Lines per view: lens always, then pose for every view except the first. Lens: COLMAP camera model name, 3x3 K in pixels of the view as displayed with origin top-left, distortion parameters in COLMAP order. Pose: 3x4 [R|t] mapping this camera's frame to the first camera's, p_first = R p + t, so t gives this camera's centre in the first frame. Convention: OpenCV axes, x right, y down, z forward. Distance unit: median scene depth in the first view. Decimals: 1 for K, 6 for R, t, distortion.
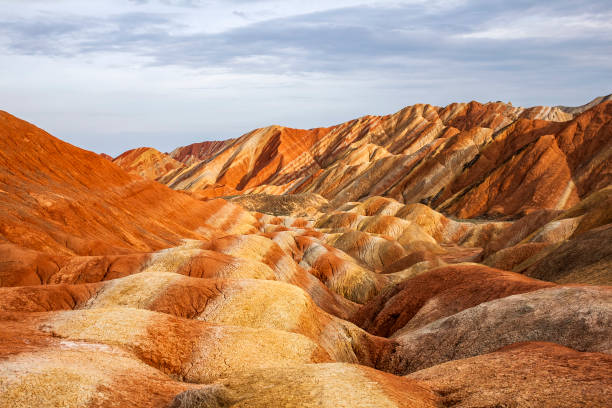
lens RADIAL K [[962.8, 0, 306.0], [0, 962.8, 204.0], [0, 0, 1]] dist [-0.063558, 0.111054]
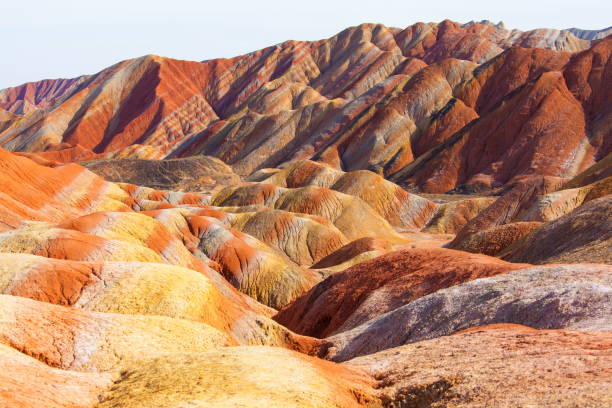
lens RADIAL K [[1176.6, 0, 306.0], [0, 1176.6, 204.0], [0, 0, 1]] dist [-0.135380, 0.024496]
pose [[0.997081, -0.004209, 0.076229, 0.011903], [0.001043, 0.999137, 0.041534, -0.011876], [-0.076338, -0.041333, 0.996225, 0.175790]]
